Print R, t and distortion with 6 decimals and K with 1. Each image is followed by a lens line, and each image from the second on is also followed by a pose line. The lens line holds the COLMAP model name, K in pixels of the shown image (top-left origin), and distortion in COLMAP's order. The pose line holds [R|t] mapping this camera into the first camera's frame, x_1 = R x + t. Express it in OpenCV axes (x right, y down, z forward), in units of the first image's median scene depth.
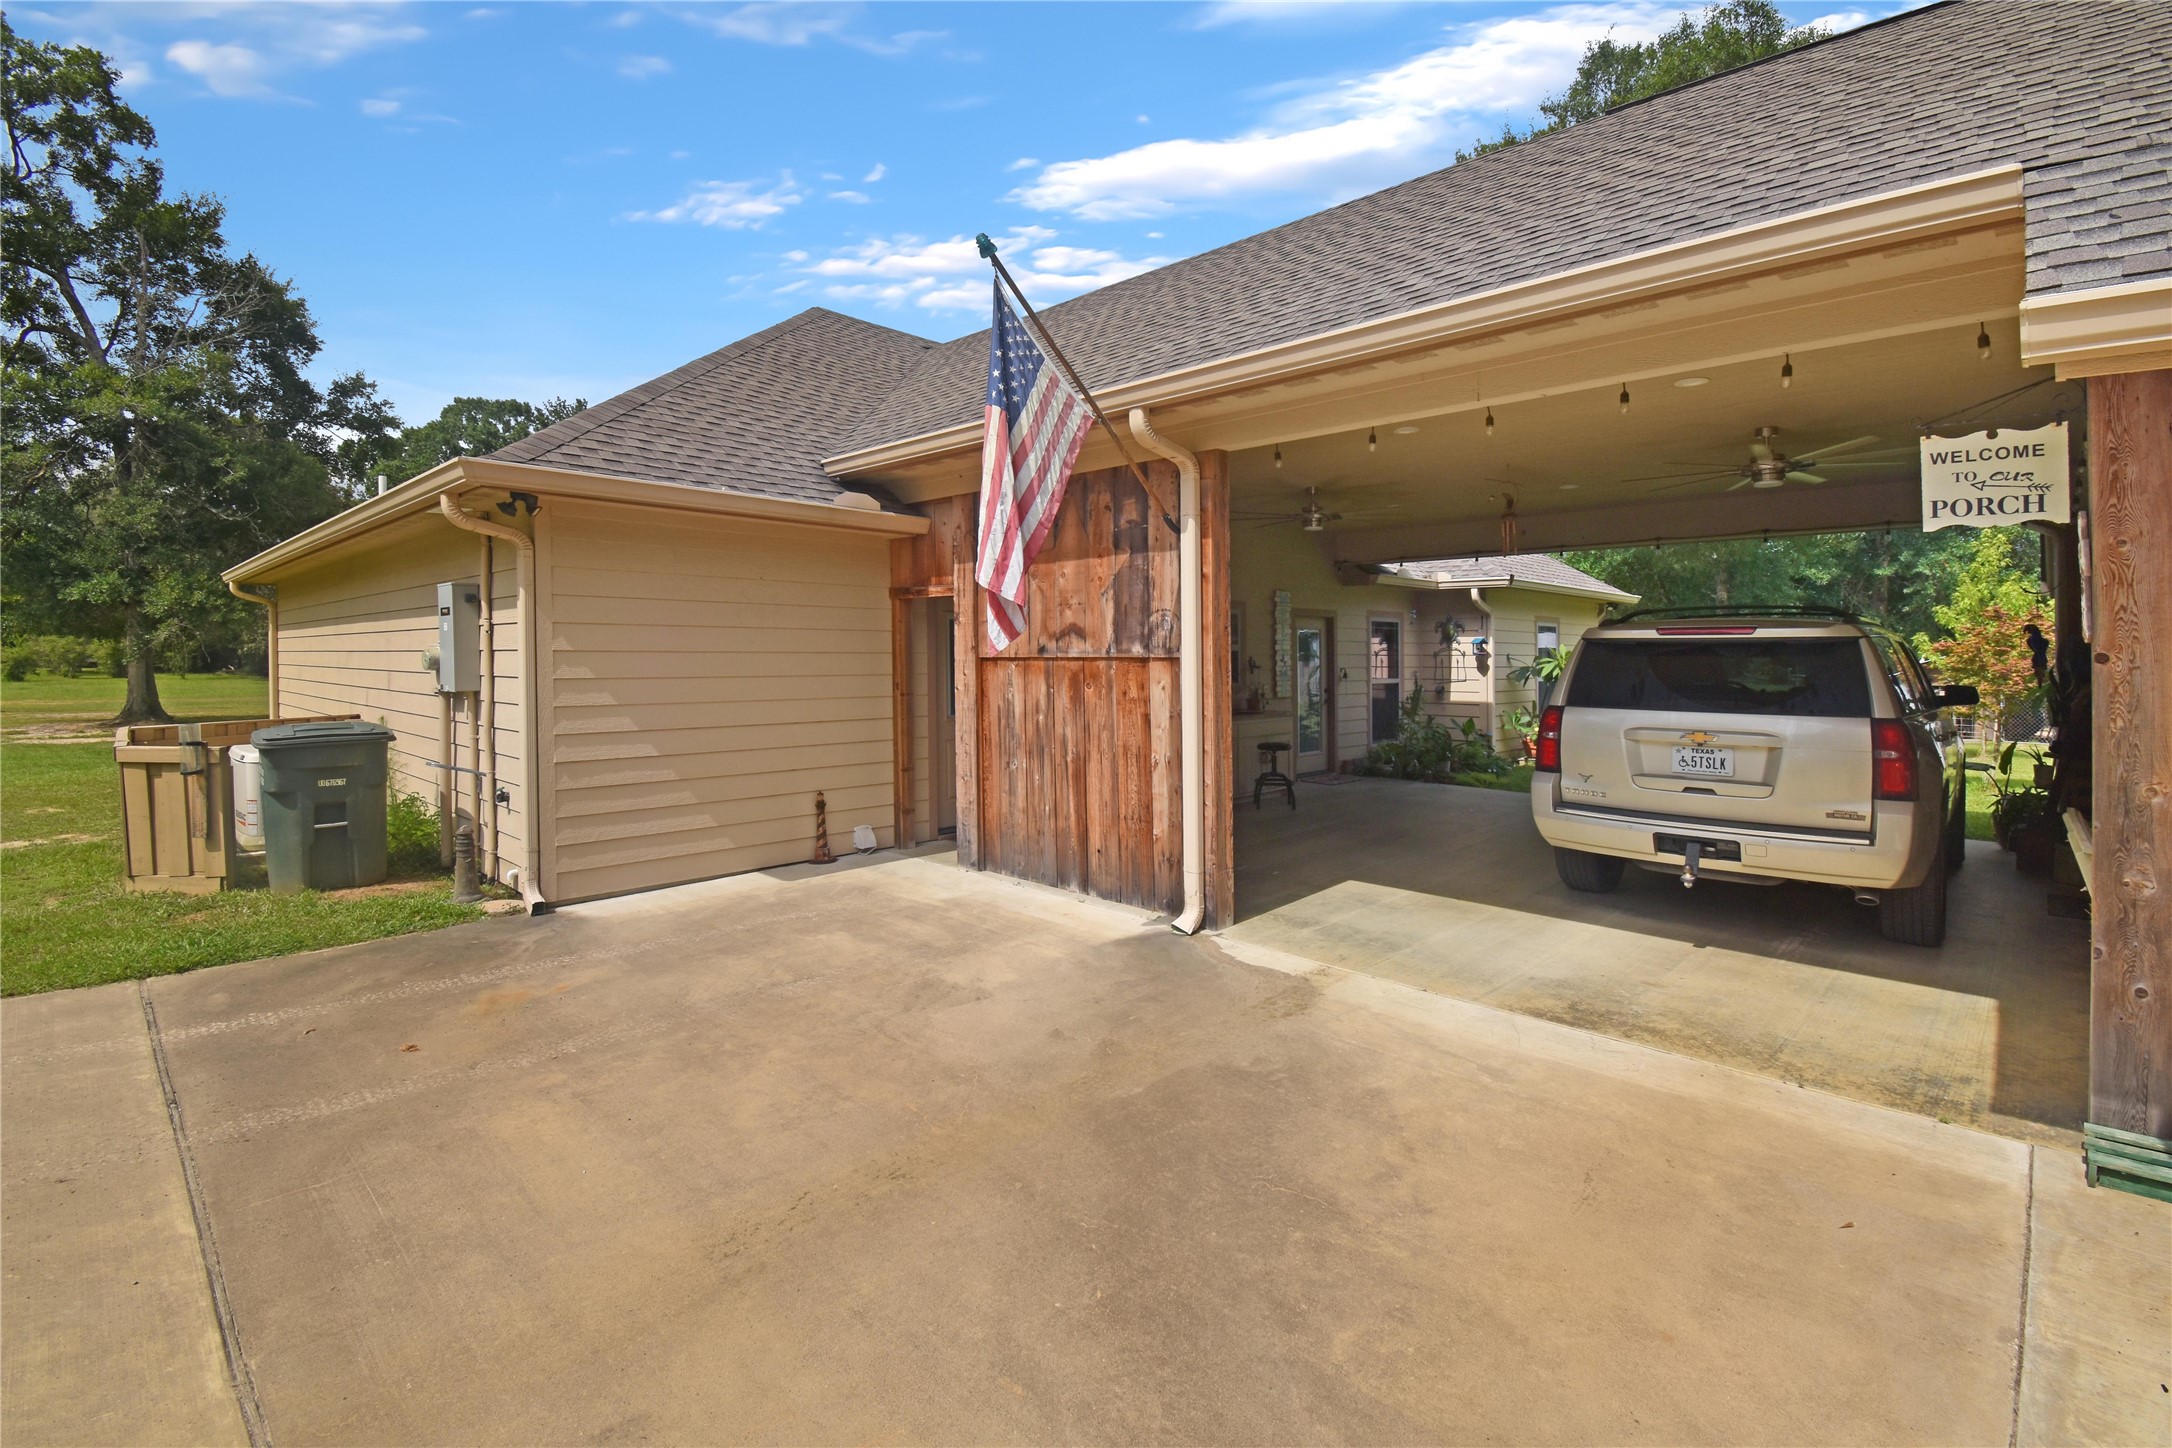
lens RADIAL K [[976.4, 0, 1045.7], [0, 976.4, 642.0], [0, 0, 1]] dist [-0.038333, 0.000024]
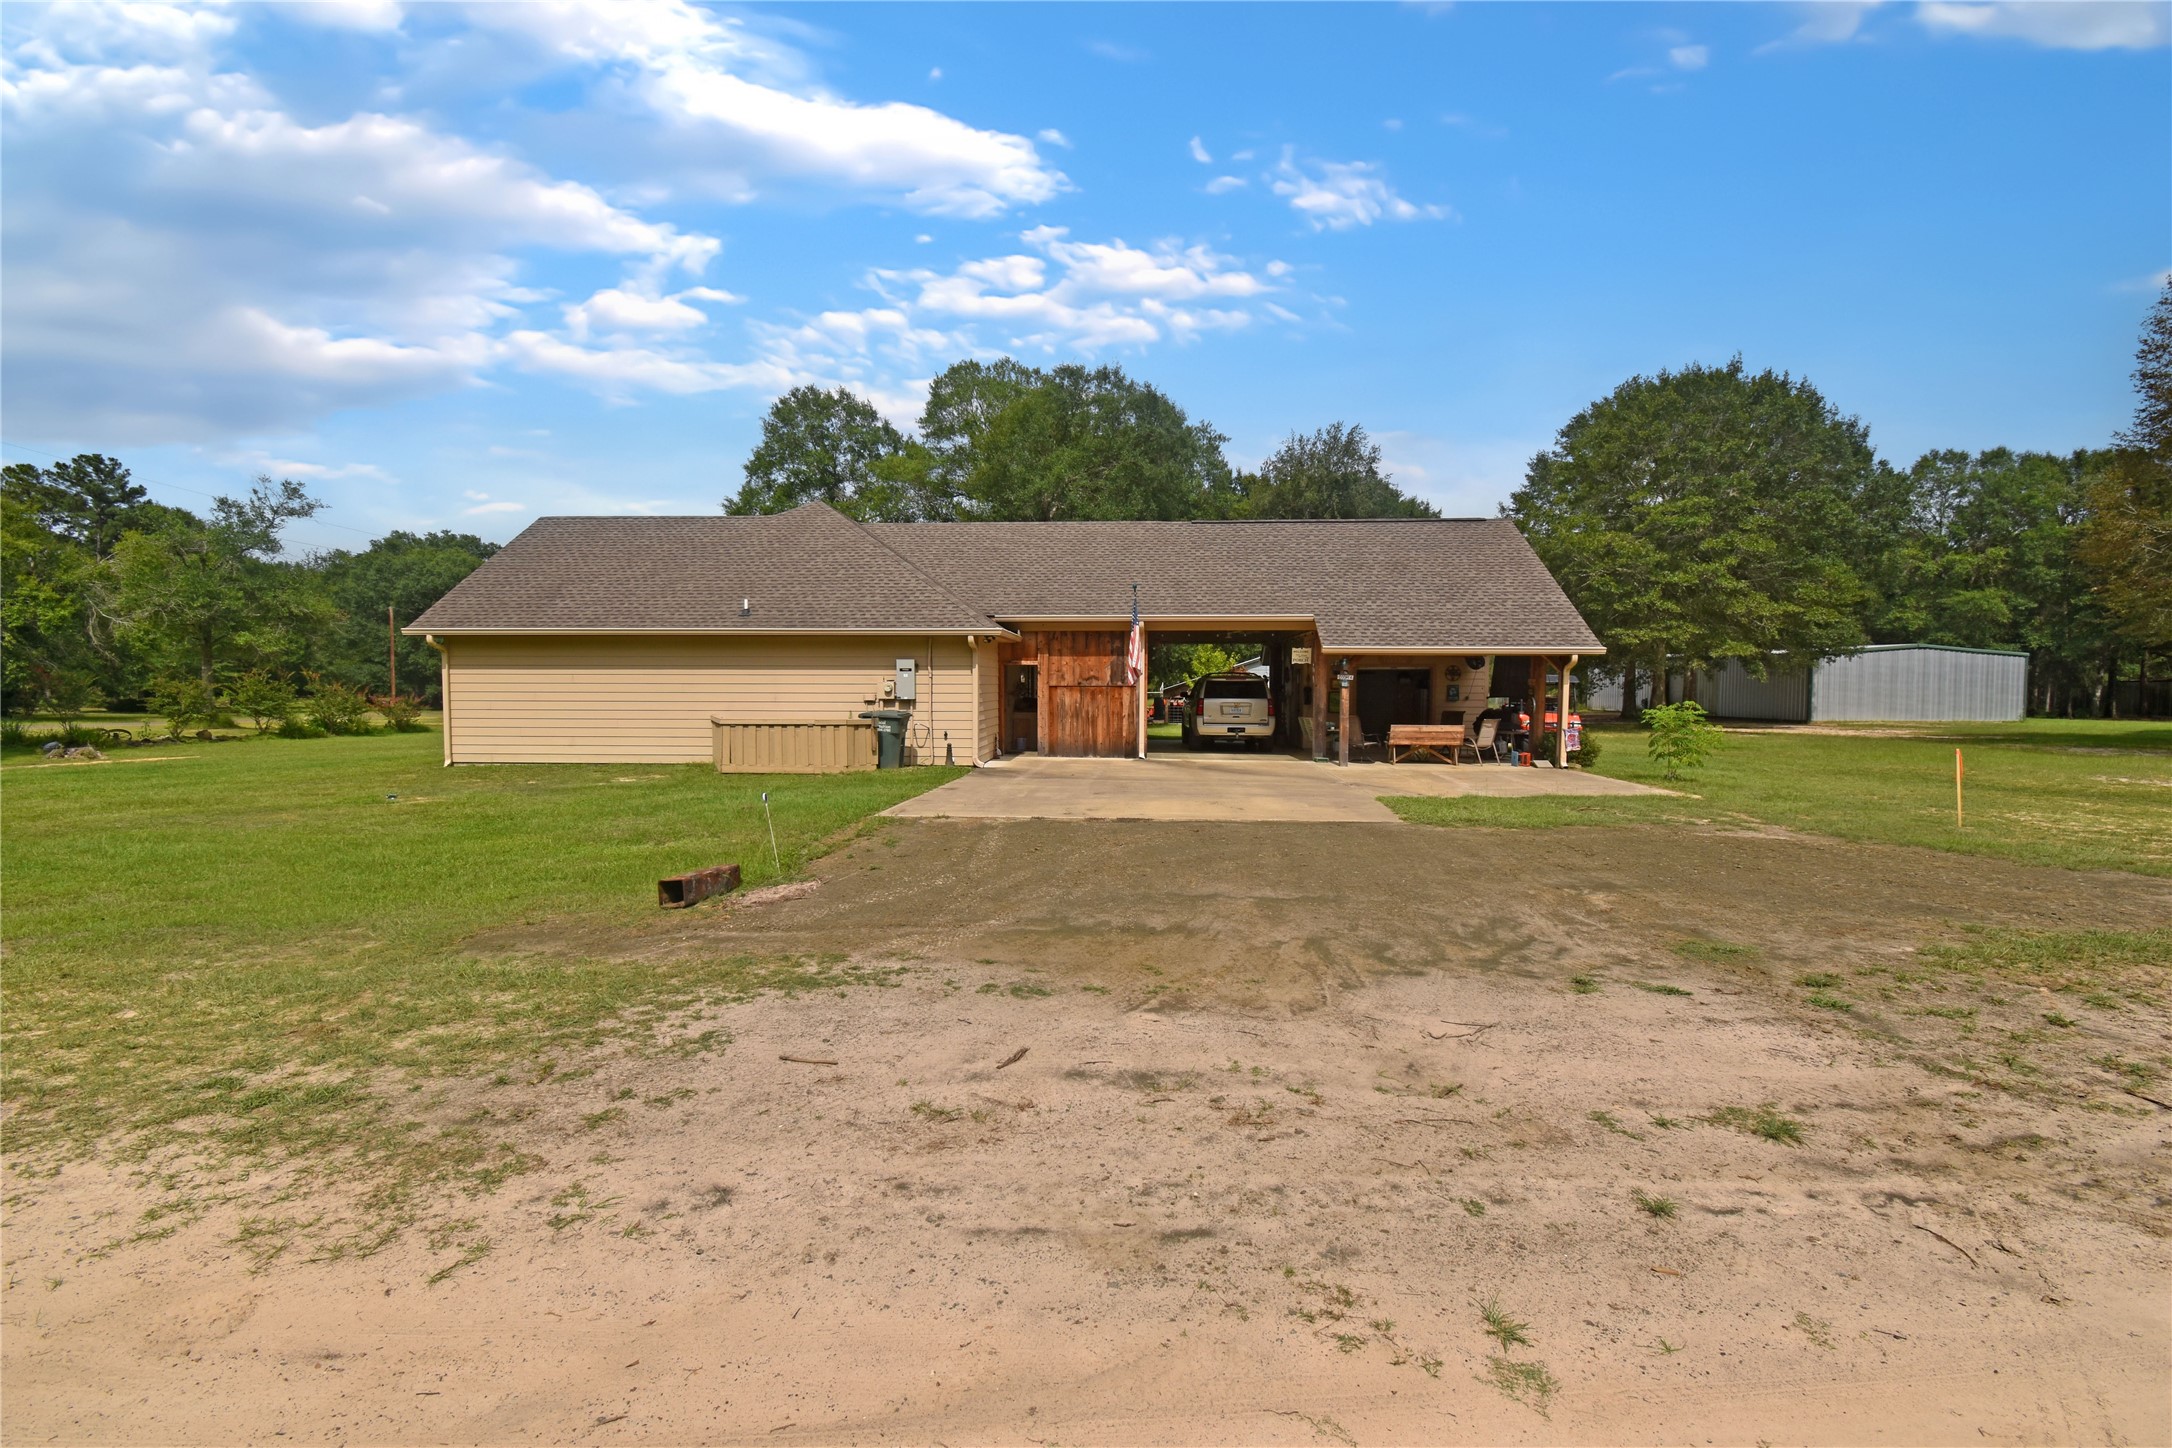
lens RADIAL K [[998.6, 0, 1086.0], [0, 998.6, 724.0], [0, 0, 1]] dist [-0.001008, -0.000359]
pose [[0.743696, -0.026808, 0.667980, -2.620076], [-0.007744, 0.998783, 0.048706, -0.021677], [-0.668473, -0.041395, 0.742583, -1.736946]]
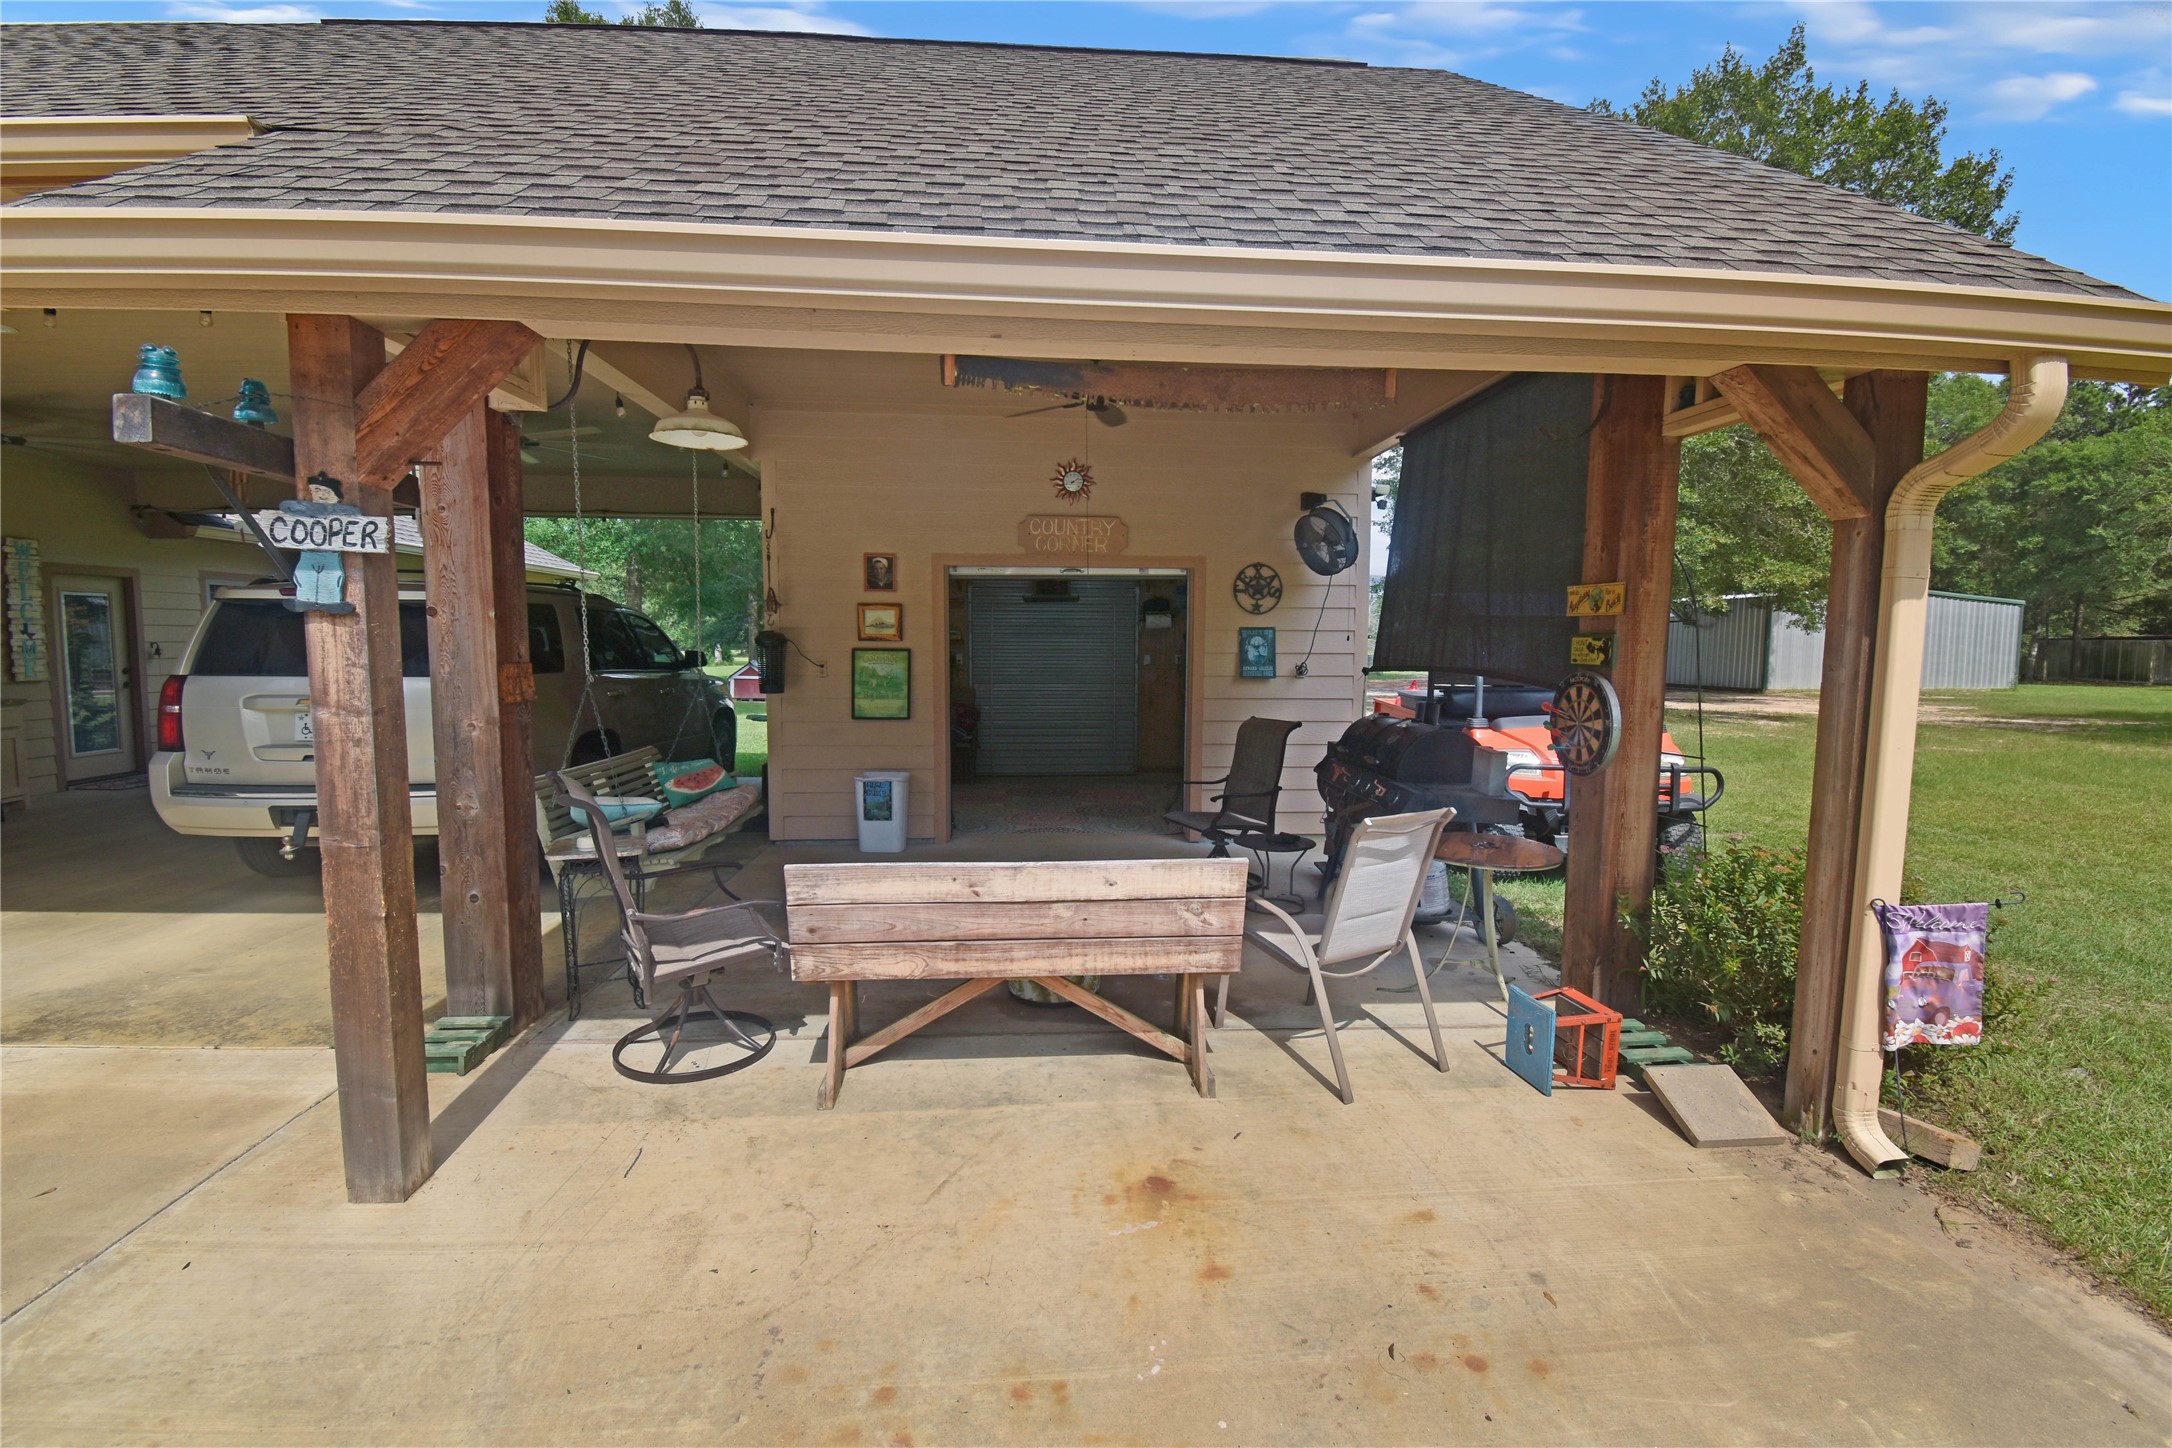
lens RADIAL K [[998.6, 0, 1086.0], [0, 998.6, 724.0], [0, 0, 1]] dist [-0.001008, -0.000359]
pose [[0.654268, -0.061009, 0.753798, 0.413899], [-0.012907, 0.995695, 0.091789, 0.018082], [-0.756153, -0.069784, 0.650664, -0.223356]]
